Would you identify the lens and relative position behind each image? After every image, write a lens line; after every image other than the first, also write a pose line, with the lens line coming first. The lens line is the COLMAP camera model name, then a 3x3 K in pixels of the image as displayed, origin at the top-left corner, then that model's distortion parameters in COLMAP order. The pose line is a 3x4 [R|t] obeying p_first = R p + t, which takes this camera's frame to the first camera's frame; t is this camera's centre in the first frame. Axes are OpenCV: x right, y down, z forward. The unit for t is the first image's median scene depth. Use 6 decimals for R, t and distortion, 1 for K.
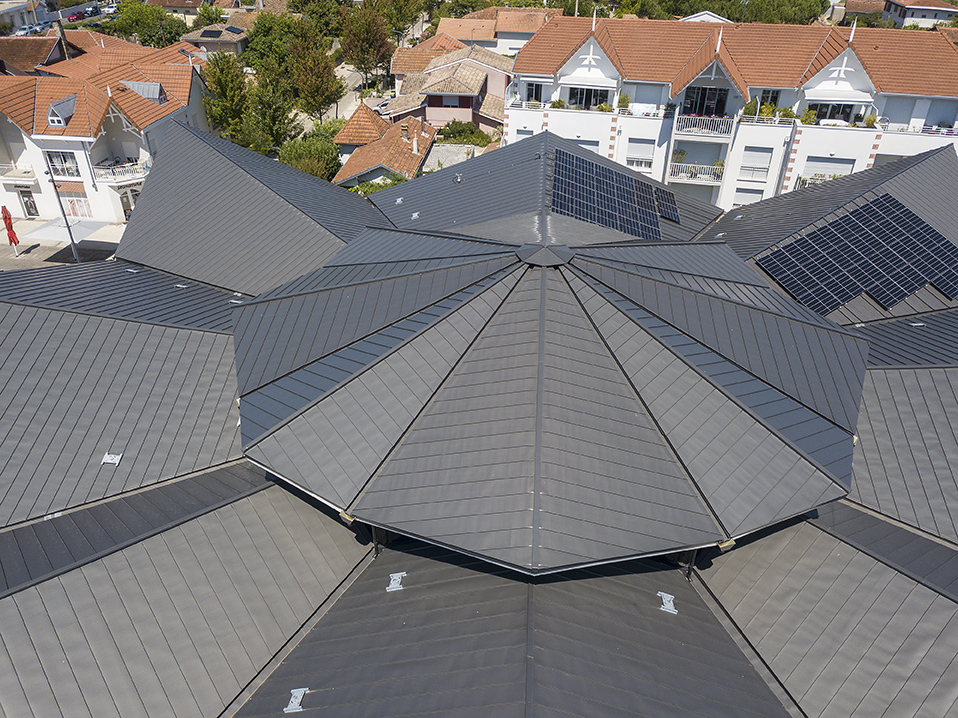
lens RADIAL K [[736.3, 0, 481.3], [0, 736.3, 356.8], [0, 0, 1]] dist [0.007979, 0.004934]
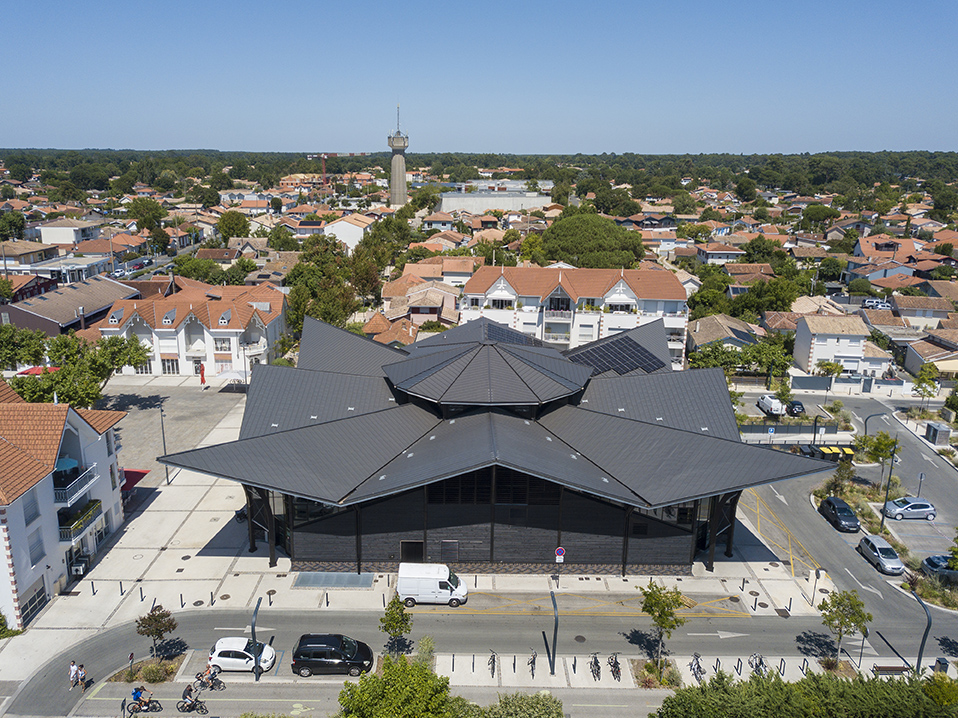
lens RADIAL K [[736.3, 0, 478.3], [0, 736.3, 359.1], [0, 0, 1]] dist [0.007979, 0.004934]
pose [[0.995145, -0.027403, 0.094532, -0.104303], [0.053289, 0.957519, -0.283405, 0.329994], [-0.082750, 0.287067, 0.954330, -0.799927]]
